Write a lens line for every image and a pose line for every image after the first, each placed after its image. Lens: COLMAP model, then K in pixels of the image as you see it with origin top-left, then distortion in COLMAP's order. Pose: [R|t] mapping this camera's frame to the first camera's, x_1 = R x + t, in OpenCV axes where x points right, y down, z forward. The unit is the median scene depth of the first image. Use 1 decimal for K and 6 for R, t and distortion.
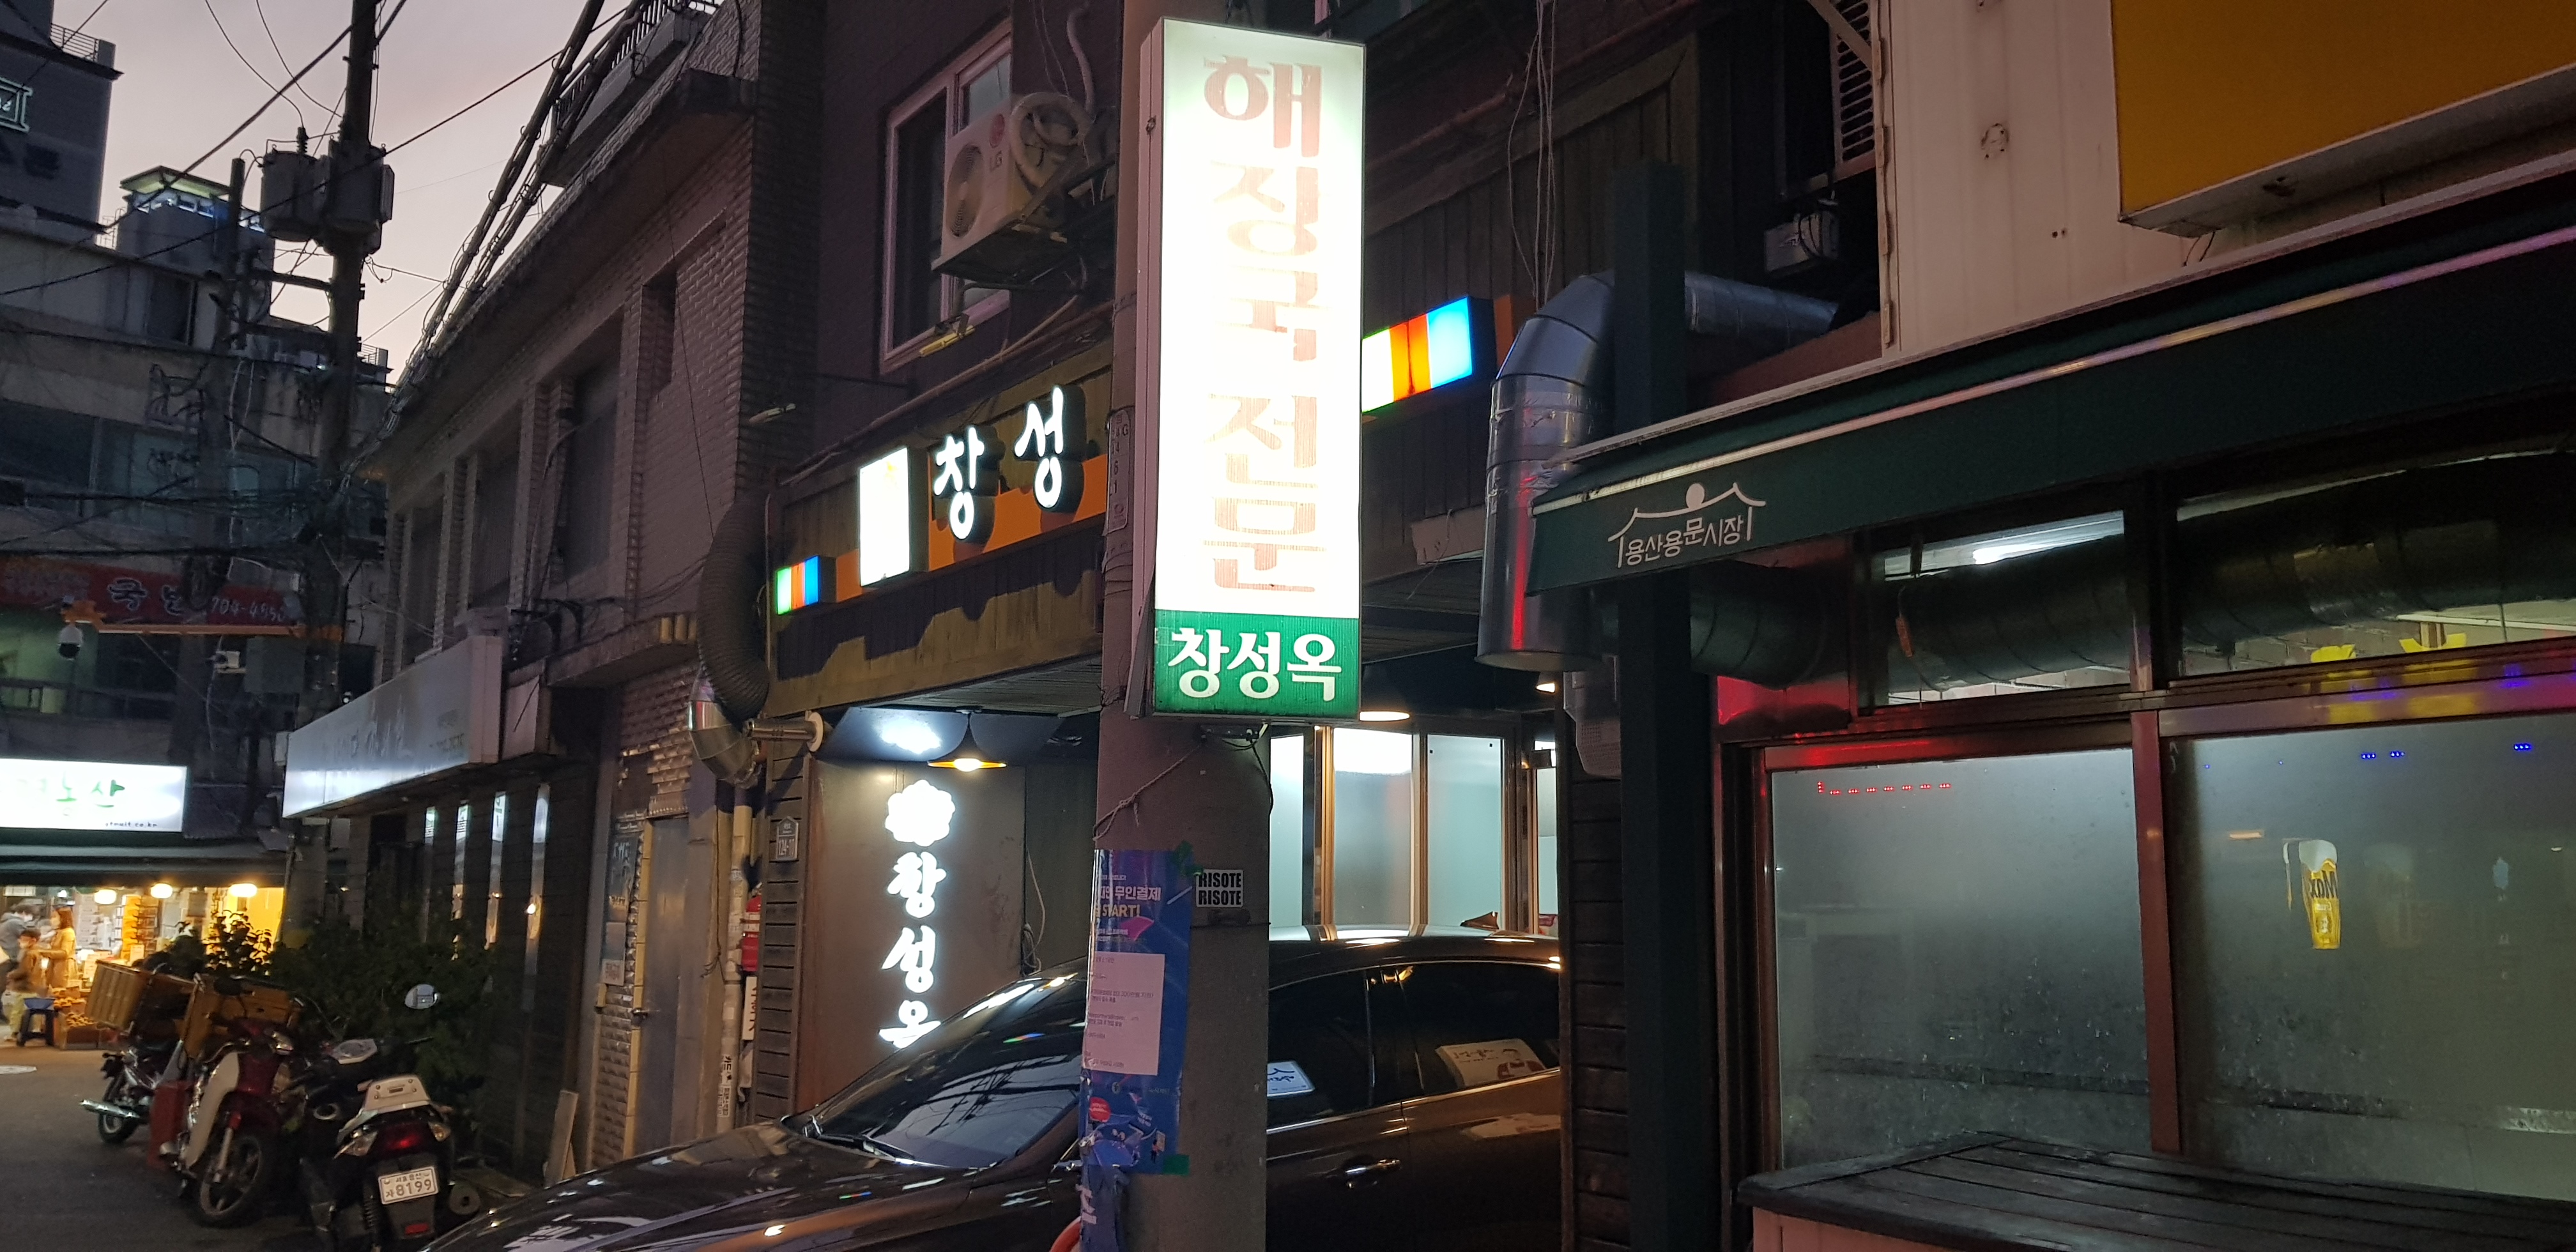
lens RADIAL K [[1982.5, 0, 1288.0], [0, 1982.5, 626.0], [0, 0, 1]] dist [0.107401, -0.000983]
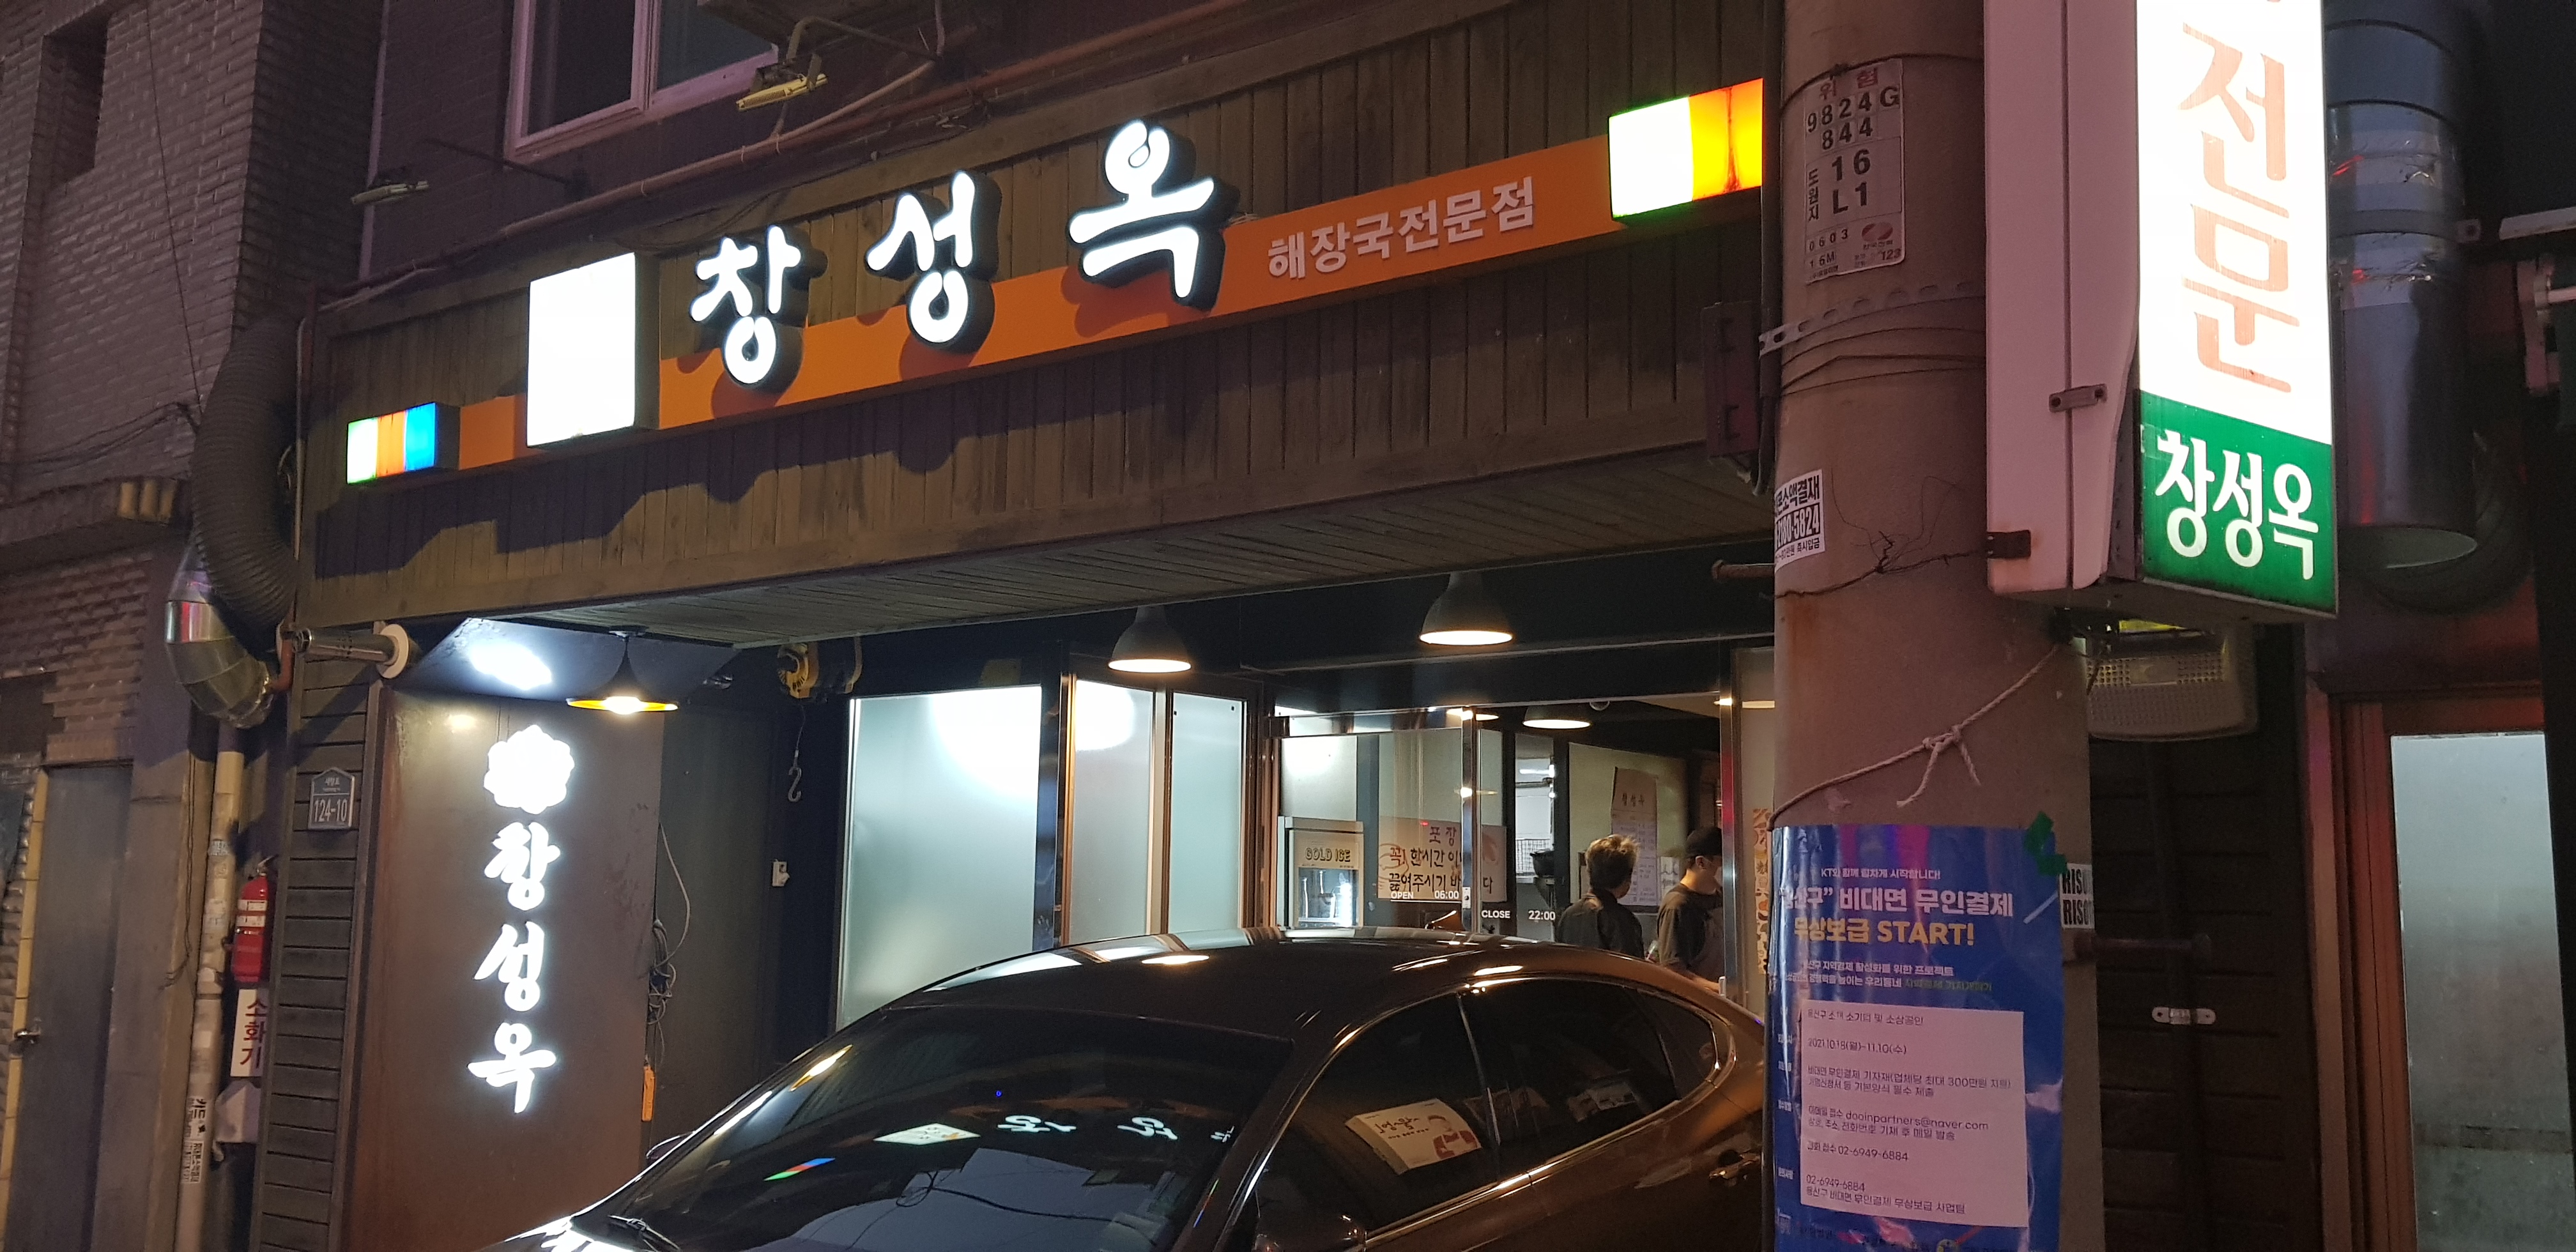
lens RADIAL K [[2004.2, 0, 1288.0], [0, 2004.2, 626.0], [0, 0, 1]] dist [0.046294, -0.063318]
pose [[0.939991, 0.052585, 0.337123, -0.179730], [-0.055598, 0.998453, -0.000717, 0.026595], [-0.336640, -0.018069, 0.941460, 0.209202]]
